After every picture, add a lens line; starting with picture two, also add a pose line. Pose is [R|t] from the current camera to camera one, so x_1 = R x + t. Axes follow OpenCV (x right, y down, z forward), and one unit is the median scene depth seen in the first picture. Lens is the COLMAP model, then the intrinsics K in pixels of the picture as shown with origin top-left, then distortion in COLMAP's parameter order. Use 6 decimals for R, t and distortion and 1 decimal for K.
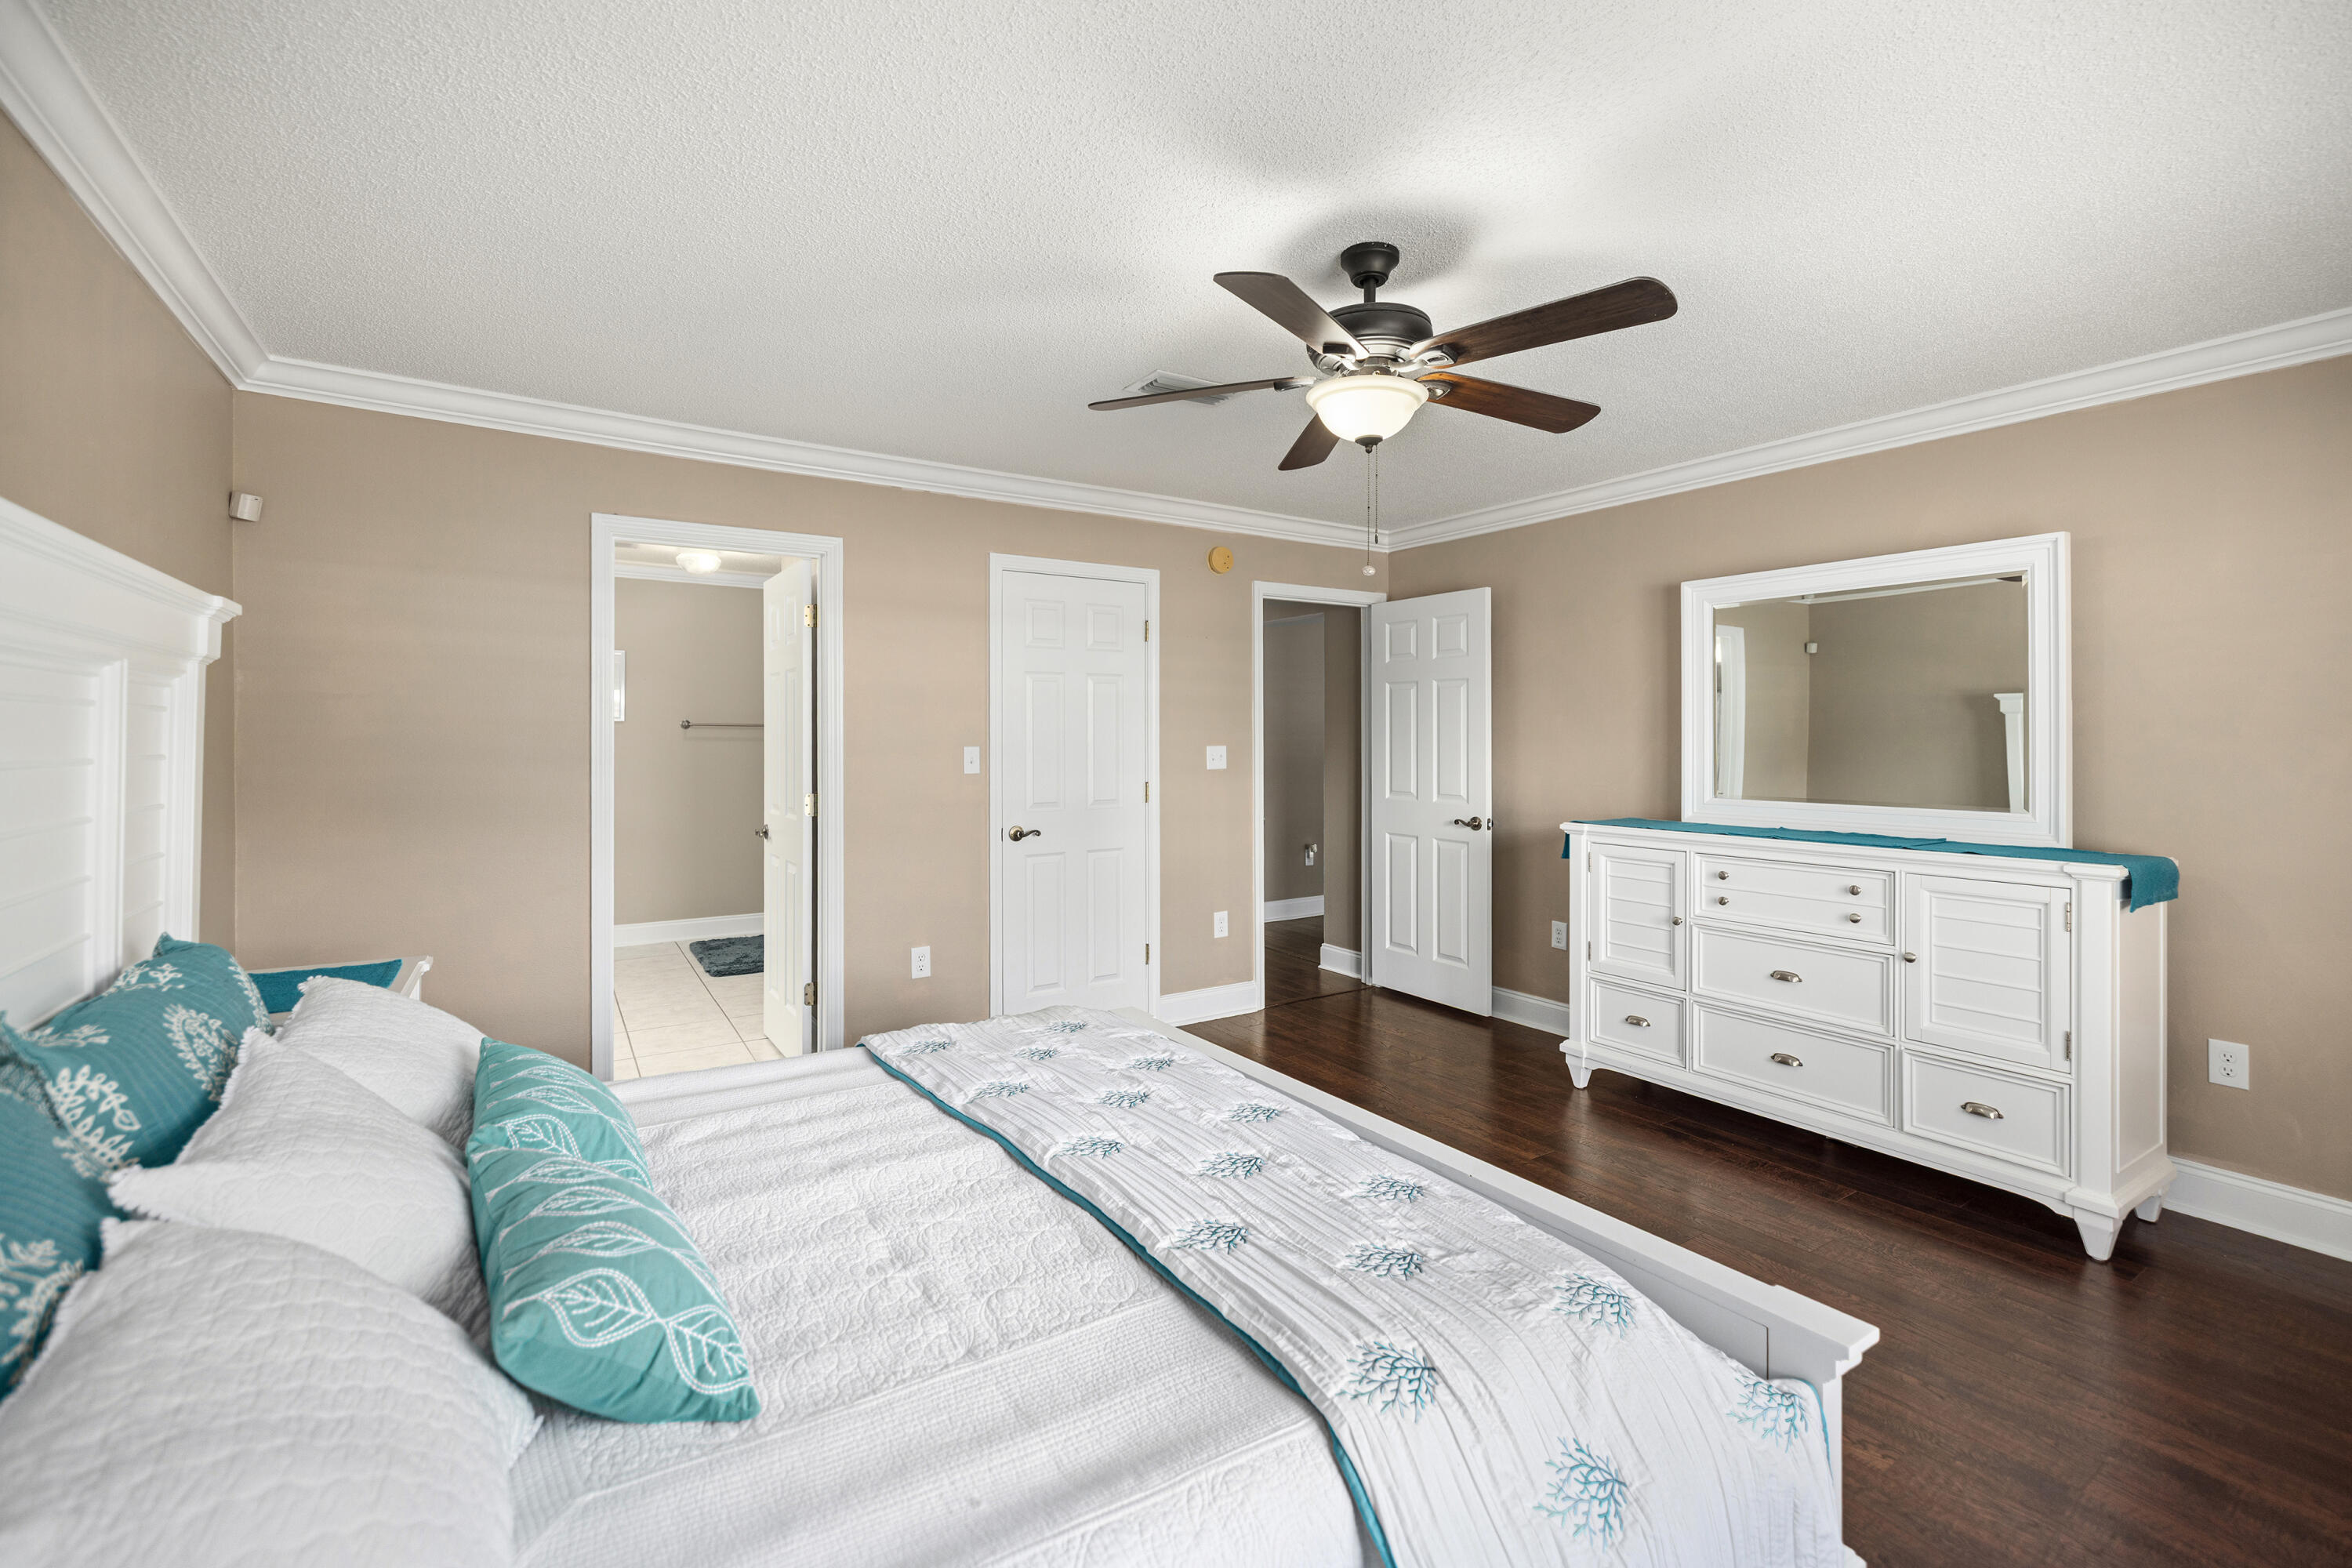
lens RADIAL K [[1044.0, 0, 1214.0], [0, 1044.0, 729.8], [0, 0, 1]] dist [0.000806, 0.000064]
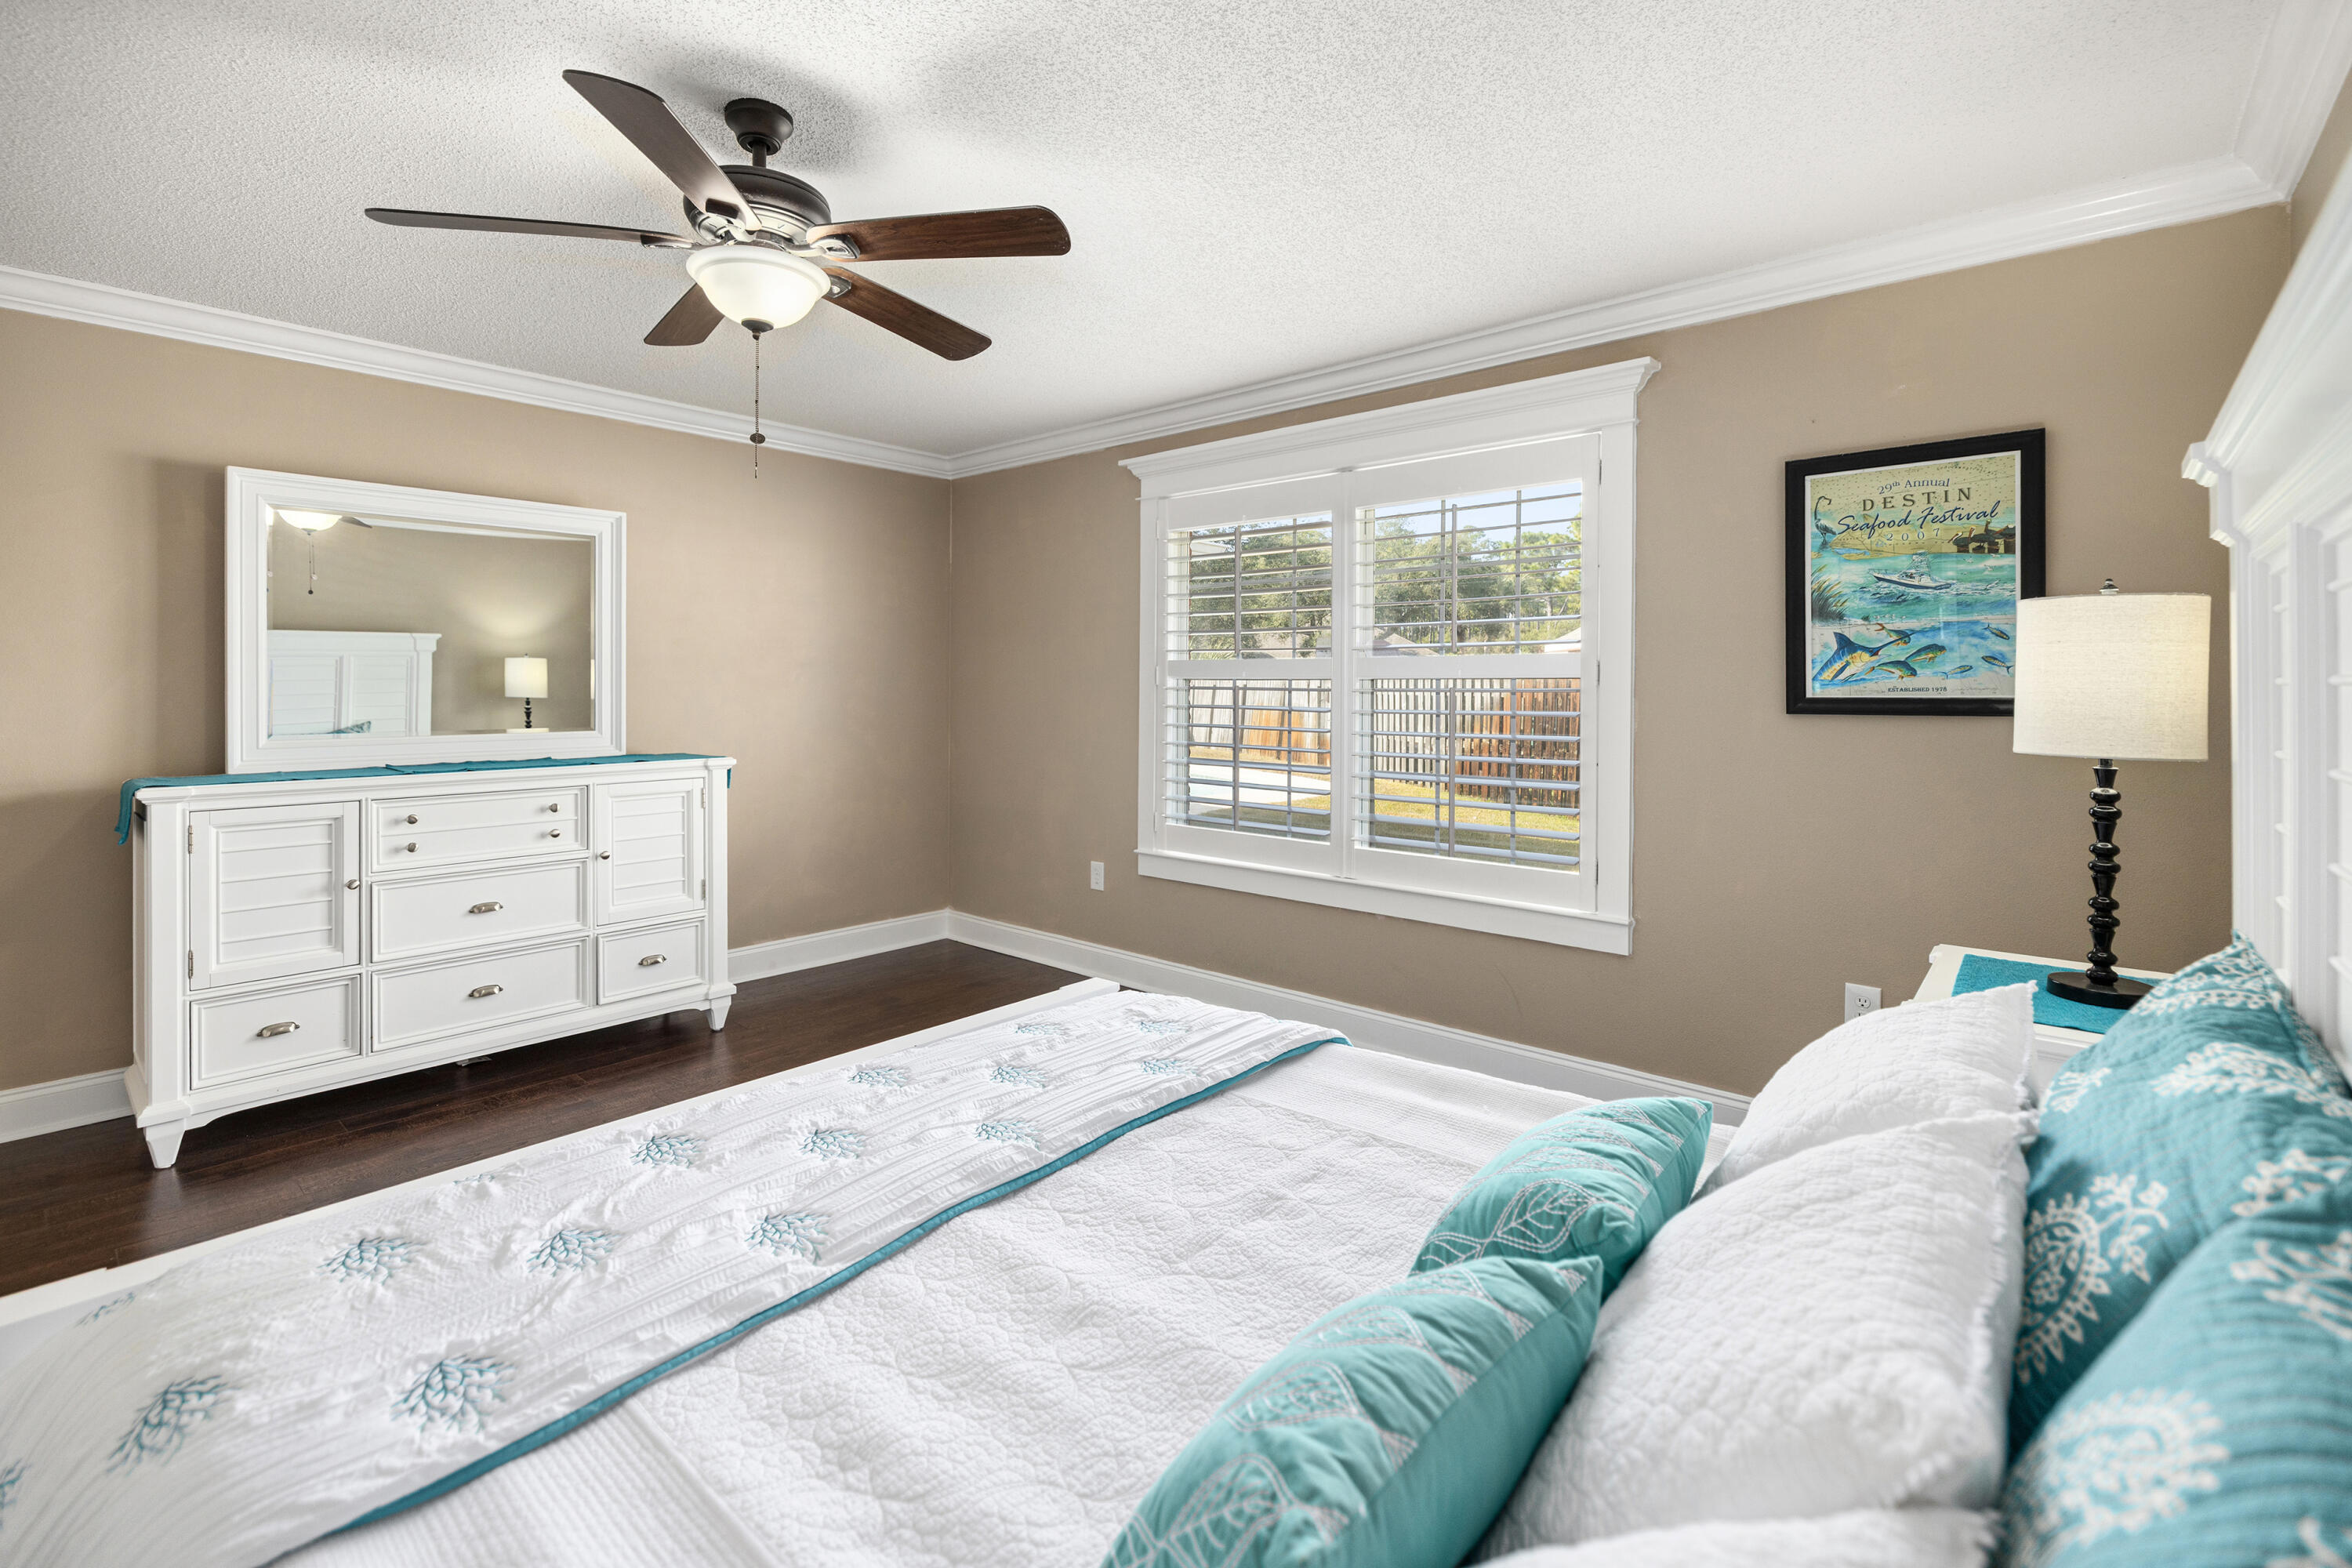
lens RADIAL K [[1044.0, 0, 1134.2], [0, 1044.0, 690.2], [0, 0, 1]] dist [0.000806, 0.000064]
pose [[-0.243066, -0.007078, 0.969984, -0.604569], [-0.010254, 0.999936, 0.004728, 0.019230], [-0.969956, -0.008797, -0.243123, 0.689447]]
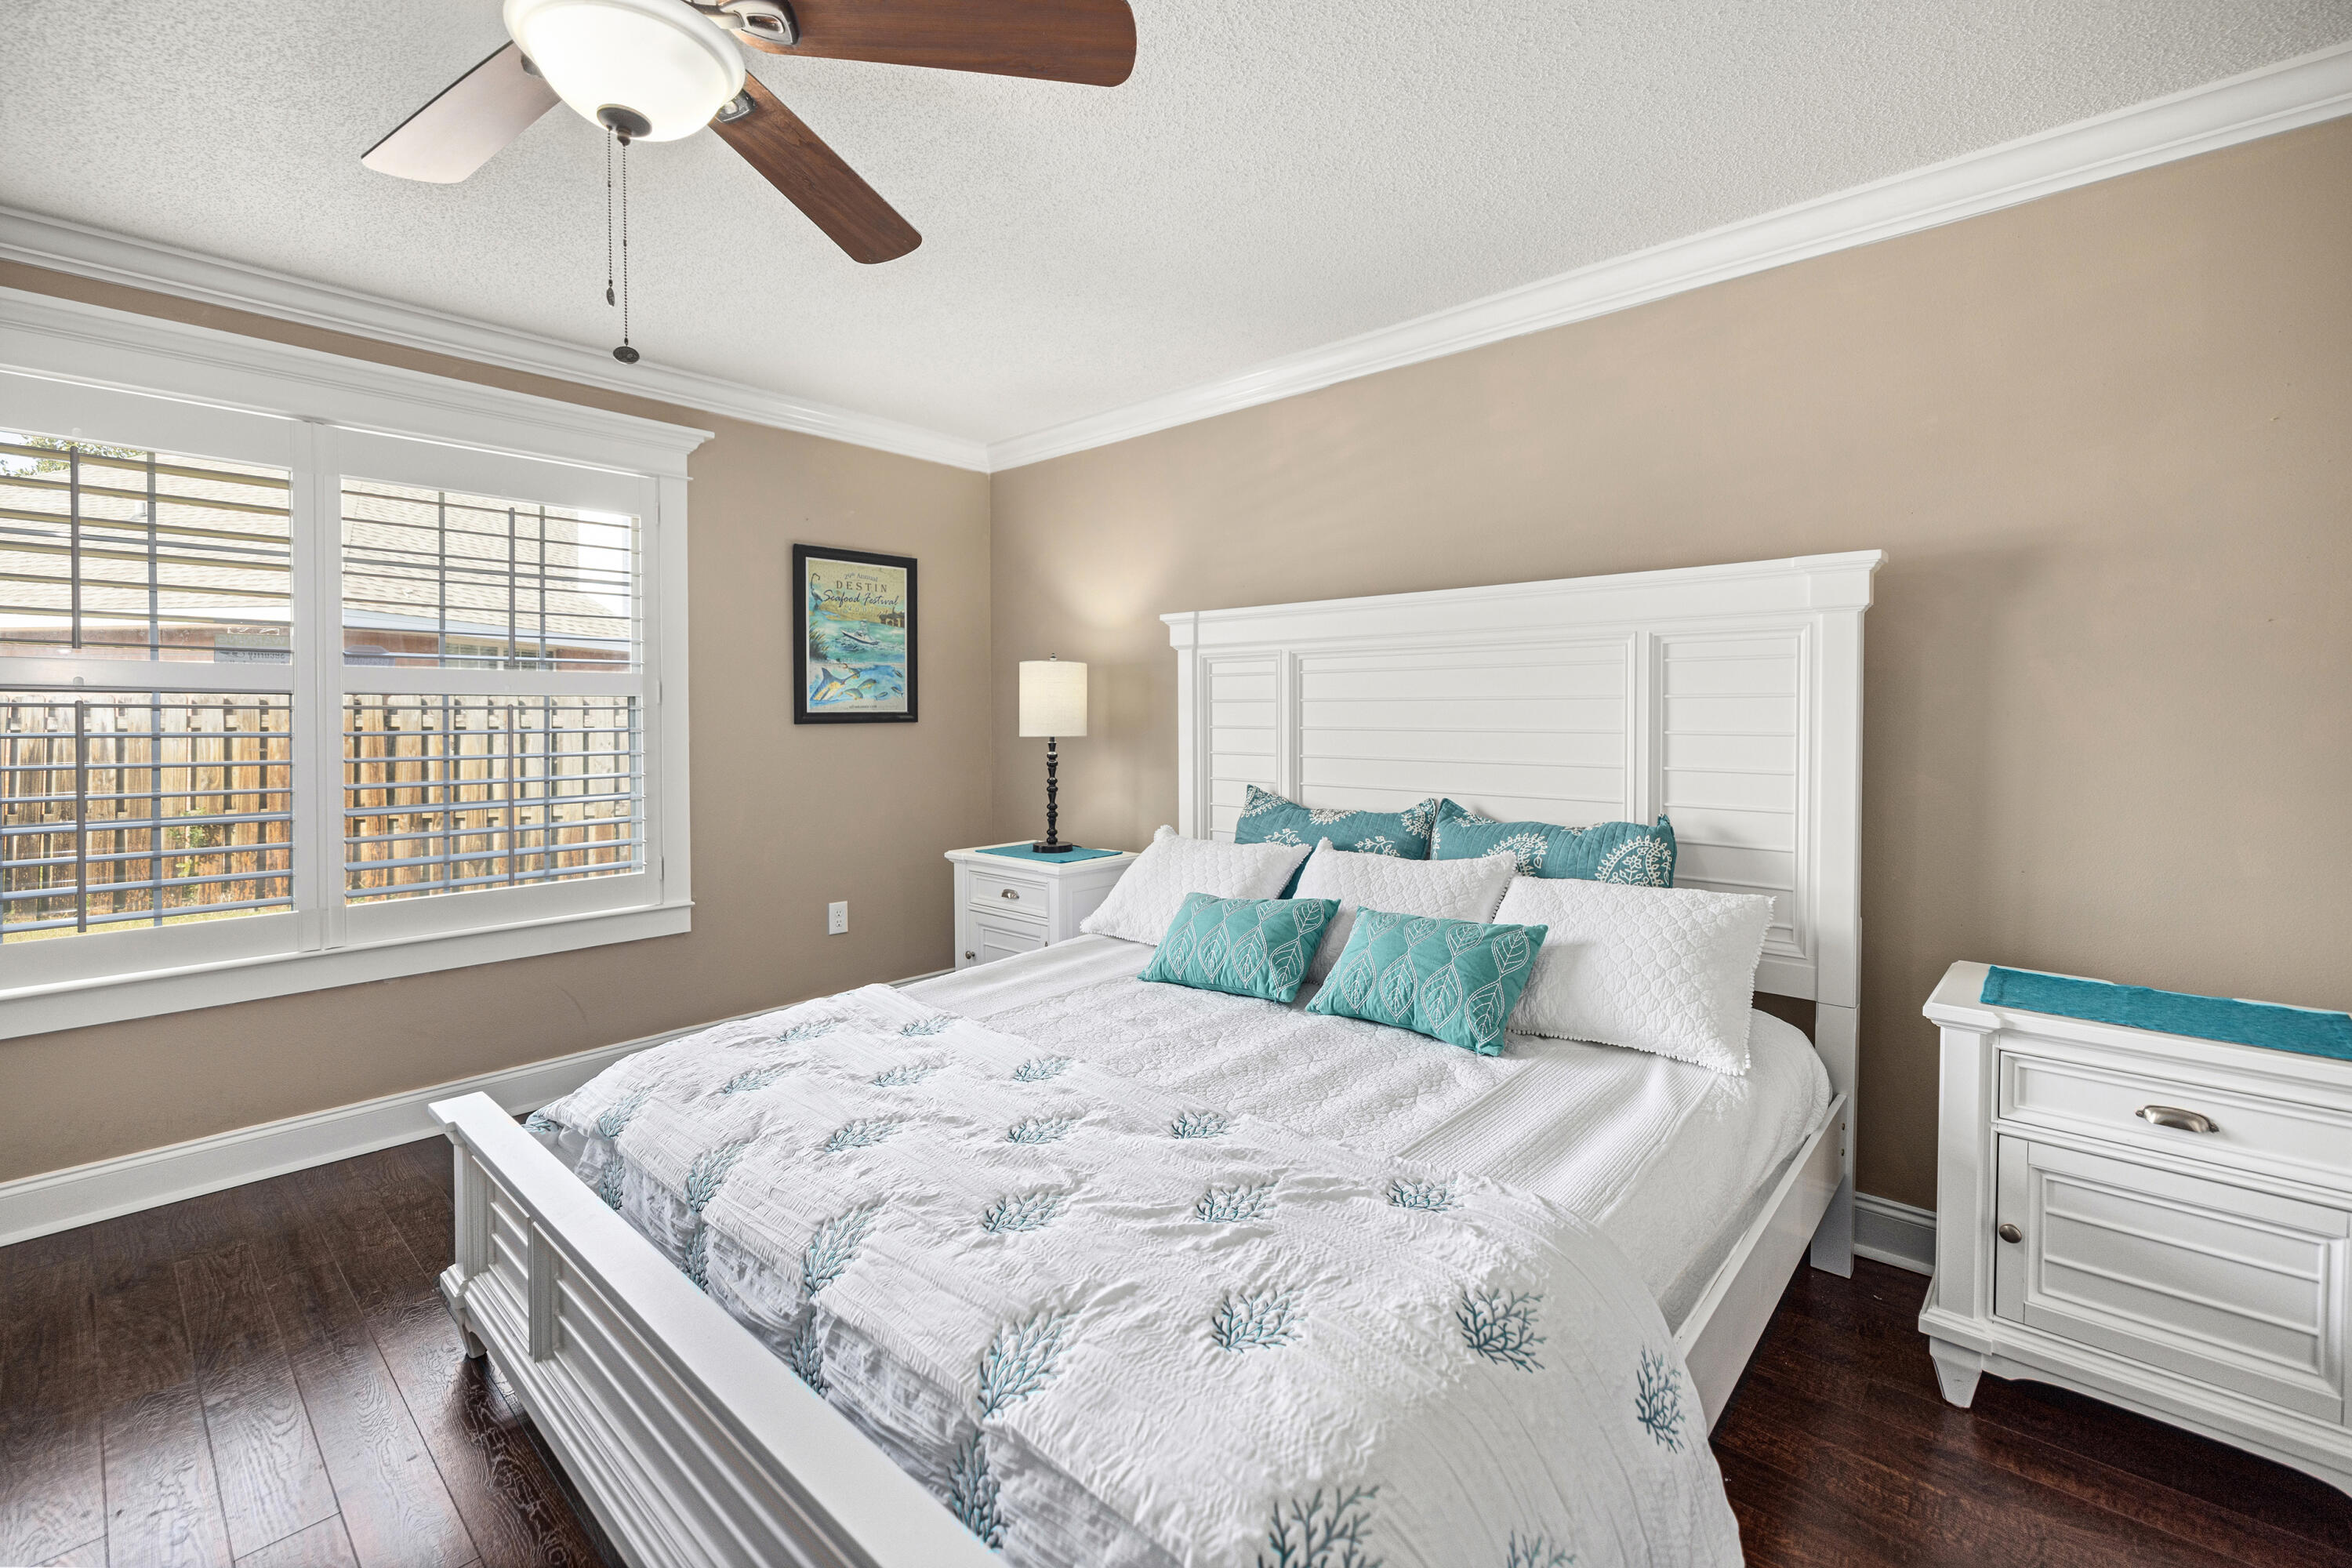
lens RADIAL K [[1010.6, 0, 1180.8], [0, 1010.6, 740.5], [0, 0, 1]] dist [-0.007446, 0.000671]
pose [[-0.967620, 0.007041, -0.252313, -0.006486], [0.003101, 0.999867, 0.016010, 0.039656], [0.252392, 0.014709, -0.967513, 1.223013]]
